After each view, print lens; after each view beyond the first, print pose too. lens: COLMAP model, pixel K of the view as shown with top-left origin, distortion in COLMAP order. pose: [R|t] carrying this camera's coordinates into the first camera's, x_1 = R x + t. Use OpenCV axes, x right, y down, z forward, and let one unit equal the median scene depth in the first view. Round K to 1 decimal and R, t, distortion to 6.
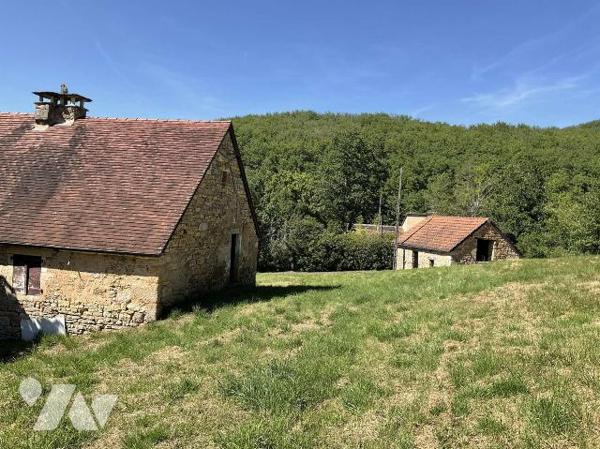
lens RADIAL K [[480.3, 0, 300.0], [0, 480.3, 224.5], [0, 0, 1]] dist [-0.002205, -0.001309]
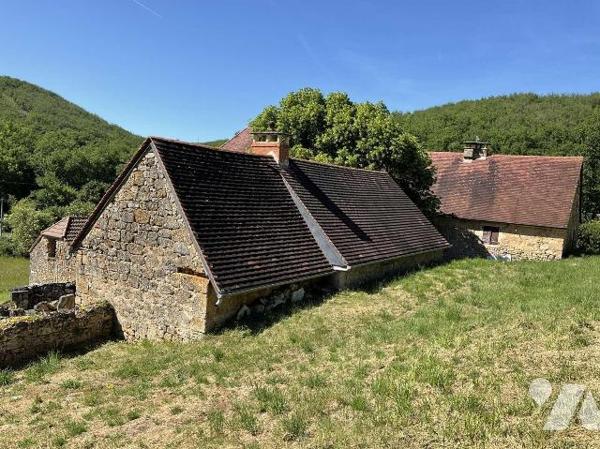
lens RADIAL K [[494.7, 0, 300.0], [0, 494.7, 224.5], [0, 0, 1]] dist [0.101420, -0.194999]
pose [[0.932184, 0.036822, -0.360108, -0.438593], [-0.025678, 0.999033, 0.035684, -0.002493], [0.361073, -0.024017, 0.932228, -1.113776]]
